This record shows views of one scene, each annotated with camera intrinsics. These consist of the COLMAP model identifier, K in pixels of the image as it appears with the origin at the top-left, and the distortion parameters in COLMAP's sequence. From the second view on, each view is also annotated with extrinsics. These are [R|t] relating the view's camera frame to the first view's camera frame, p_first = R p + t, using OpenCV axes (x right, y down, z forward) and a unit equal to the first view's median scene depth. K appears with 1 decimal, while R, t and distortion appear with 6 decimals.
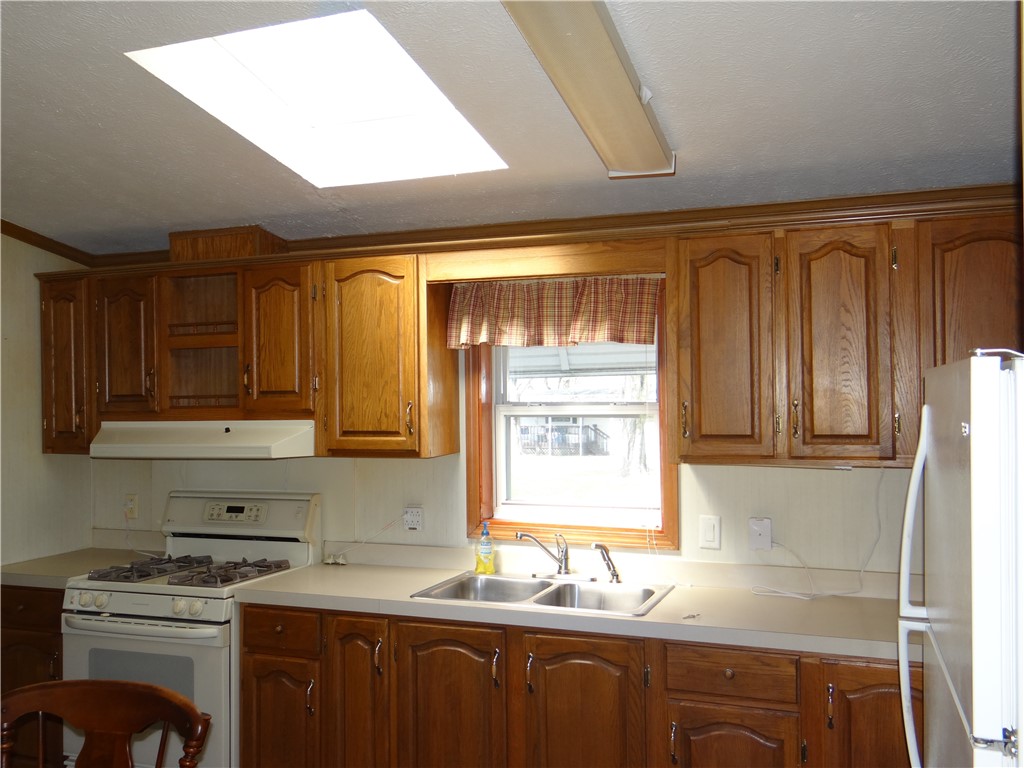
lens RADIAL K [[932.4, 0, 512.0], [0, 932.4, 384.0], [0, 0, 1]] dist [-0.002052, -0.005120]
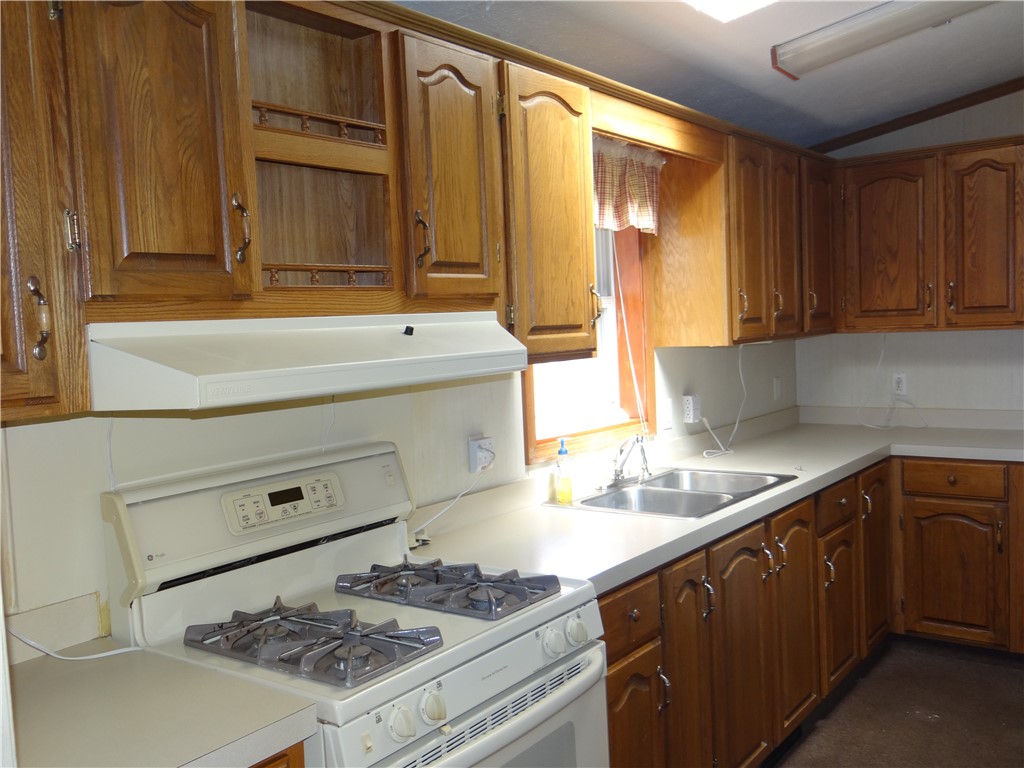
lens RADIAL K [[947.2, 0, 512.0], [0, 947.2, 384.0], [0, 0, 1]] dist [0.046246, -0.015812]
pose [[0.278744, -0.063385, 0.958272, -0.766725], [0.022953, 0.997974, 0.059334, 0.046150], [-0.960091, 0.005456, 0.279634, 0.745596]]
